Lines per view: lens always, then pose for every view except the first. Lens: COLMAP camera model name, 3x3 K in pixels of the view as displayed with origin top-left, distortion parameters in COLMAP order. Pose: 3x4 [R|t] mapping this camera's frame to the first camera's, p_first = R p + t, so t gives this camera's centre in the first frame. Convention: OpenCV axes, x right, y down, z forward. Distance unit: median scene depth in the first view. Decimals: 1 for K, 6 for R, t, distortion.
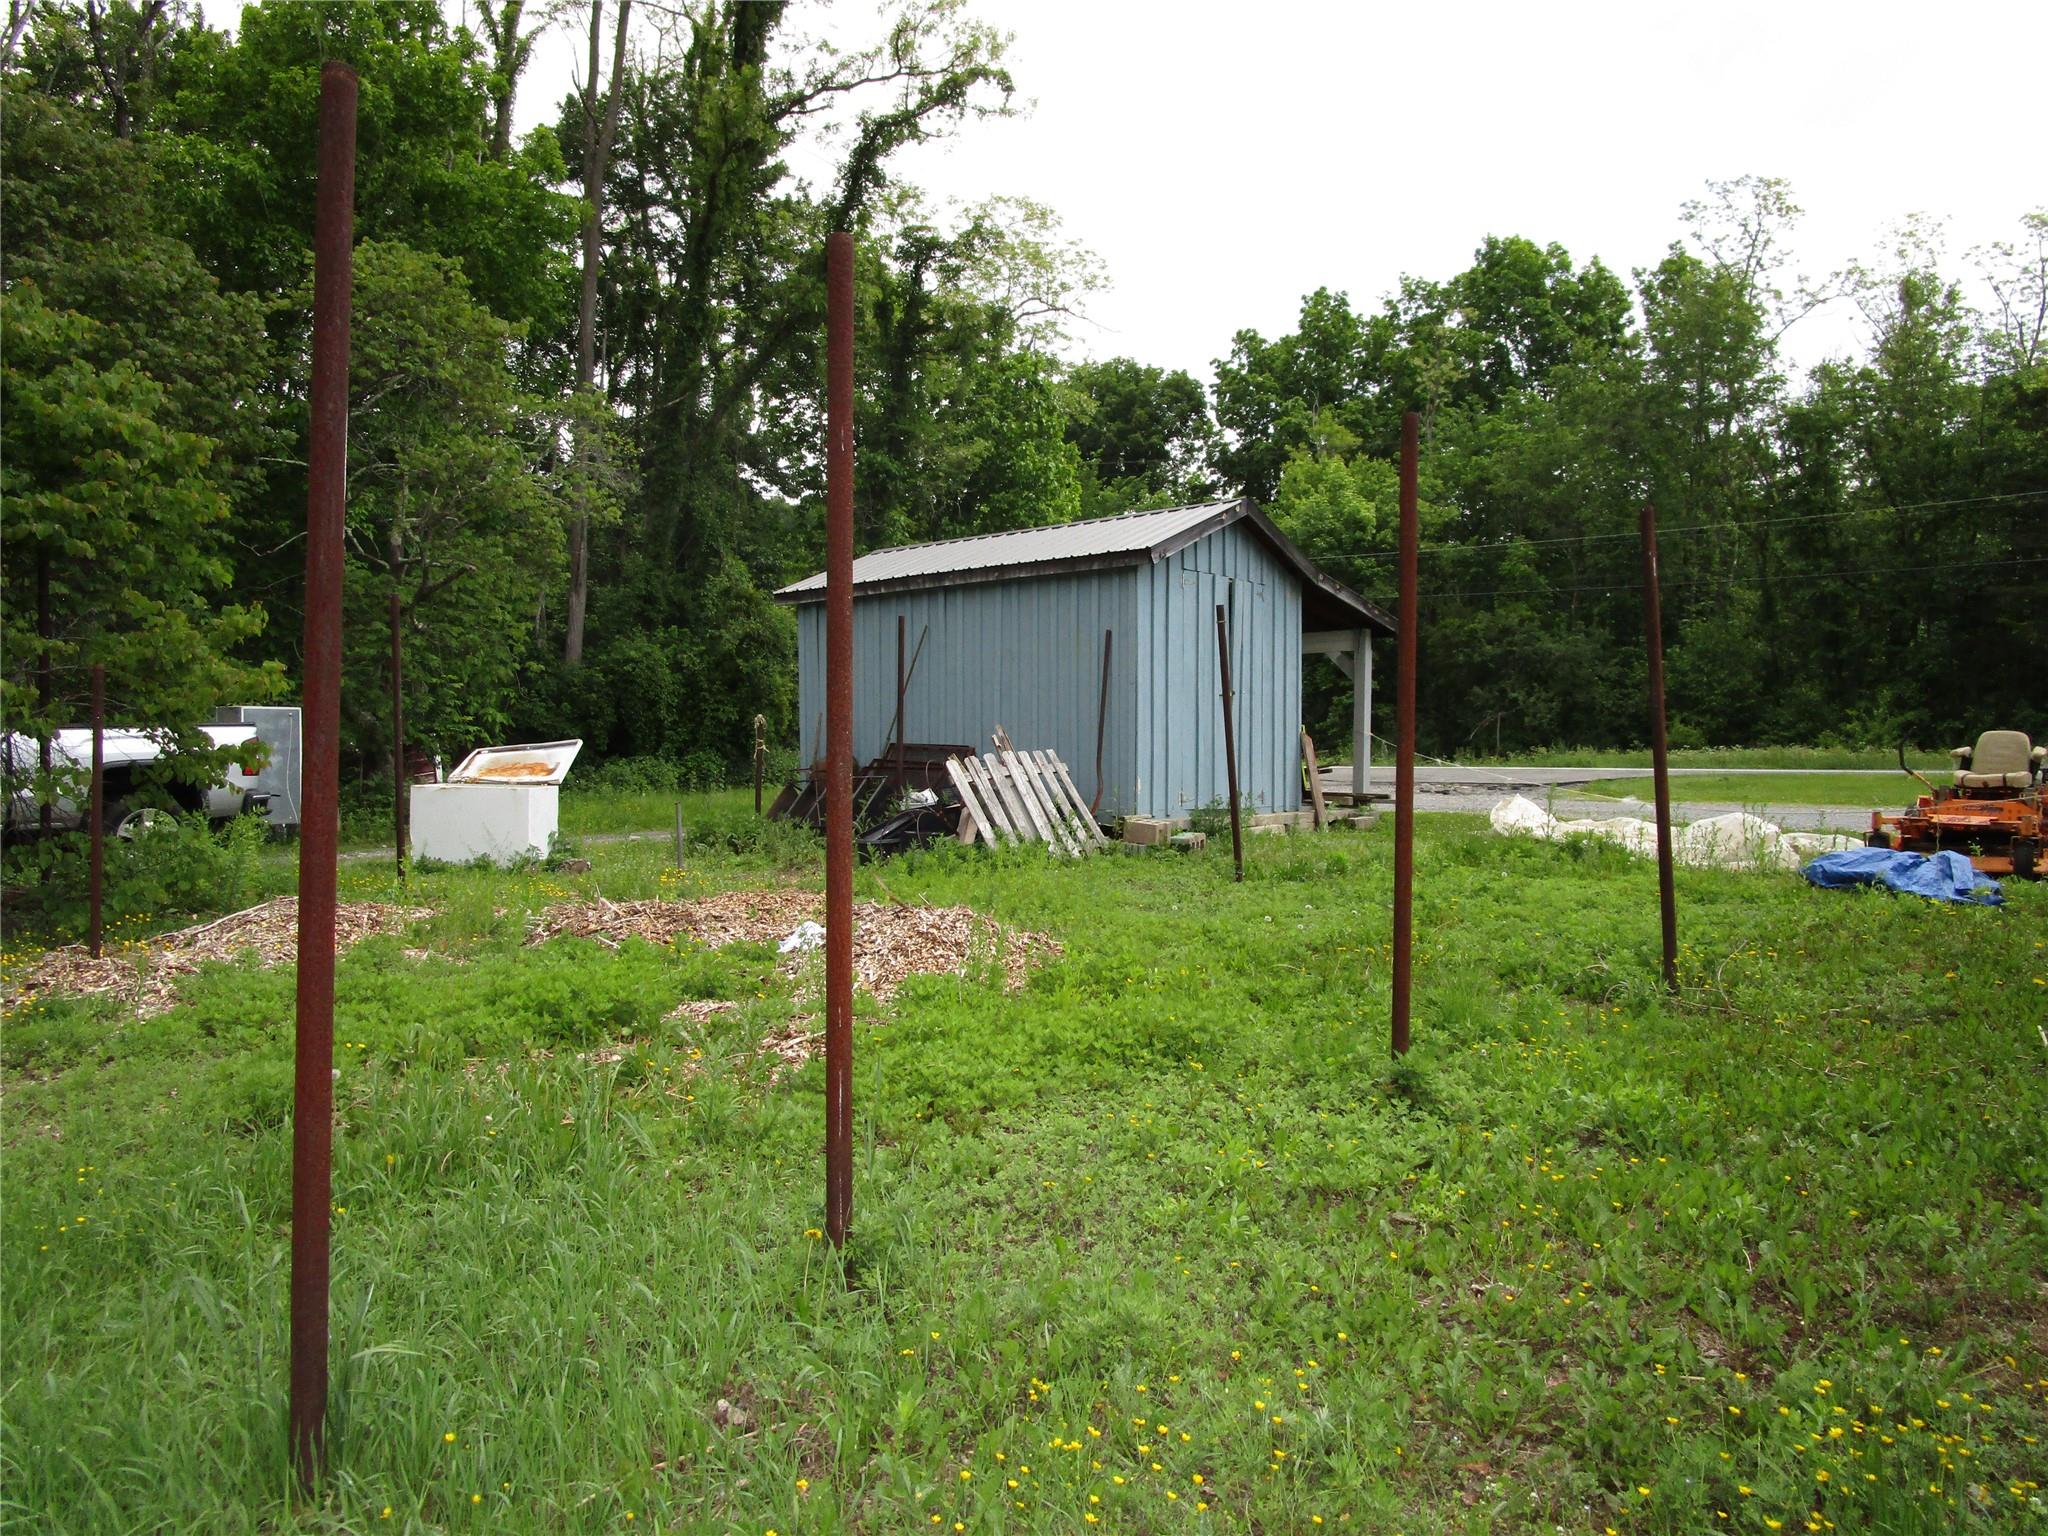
lens RADIAL K [[1449.7, 0, 1010.8], [0, 1449.7, 779.5], [0, 0, 1]] dist [-0.033749, 0.005863]
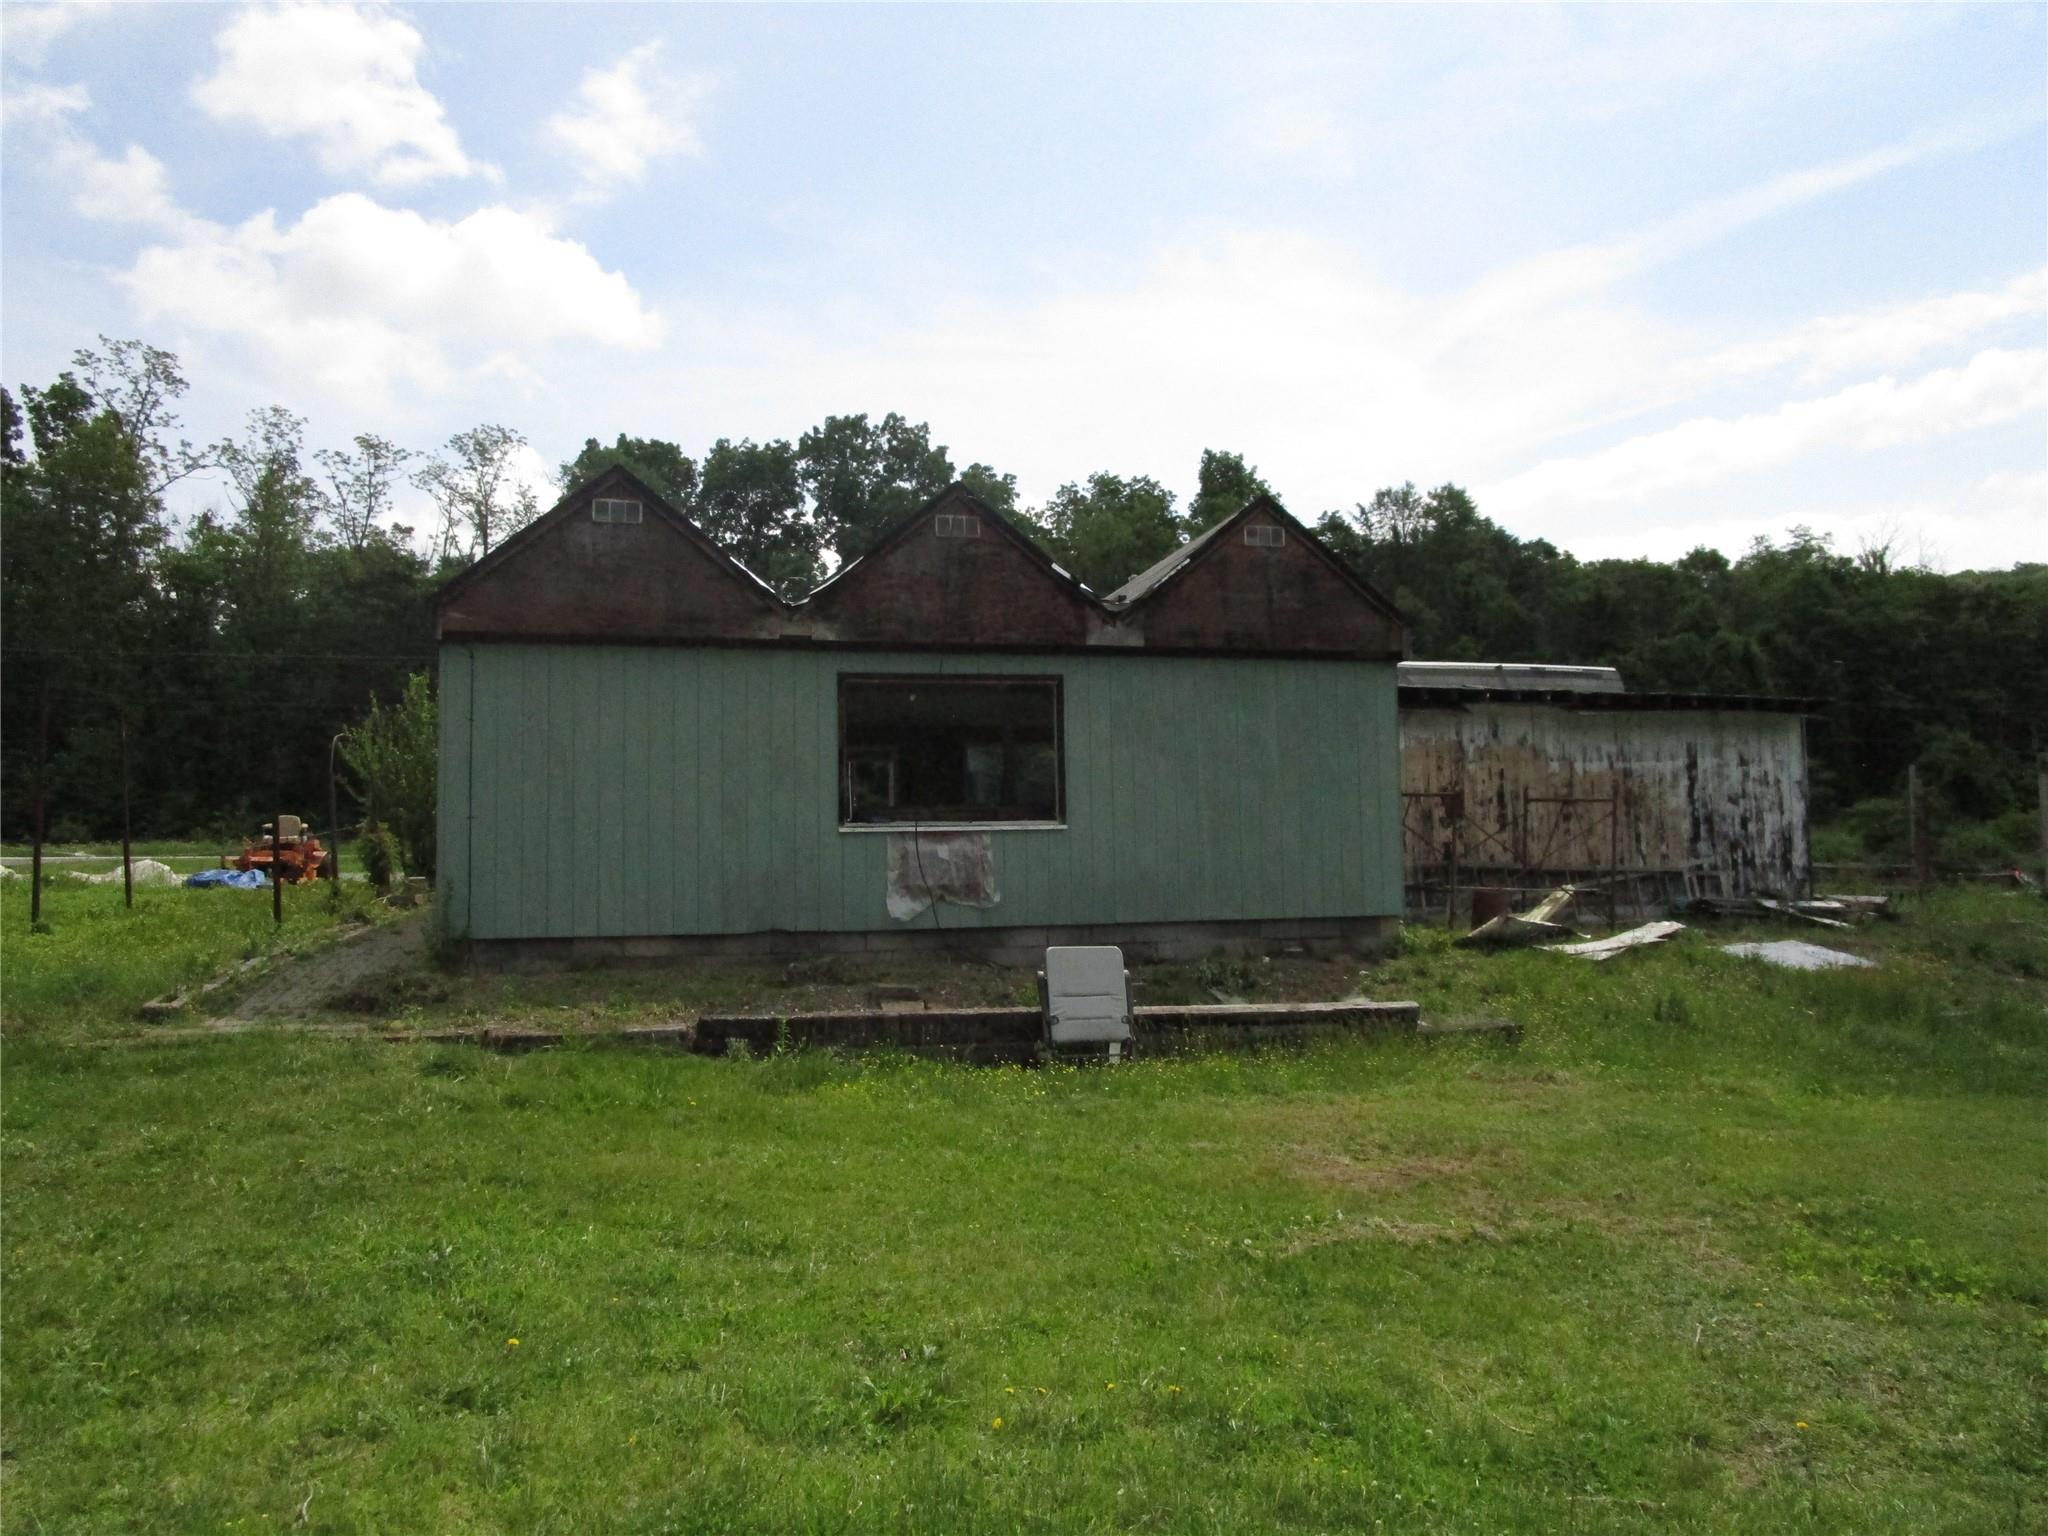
lens RADIAL K [[1449.7, 0, 1009.3], [0, 1449.7, 784.3], [0, 0, 1]] dist [-0.033749, 0.005863]
pose [[0.514521, 0.038045, 0.856633, -0.089801], [0.023902, 0.997991, -0.058679, 0.011960], [-0.857144, 0.050667, 0.512578, -0.159221]]
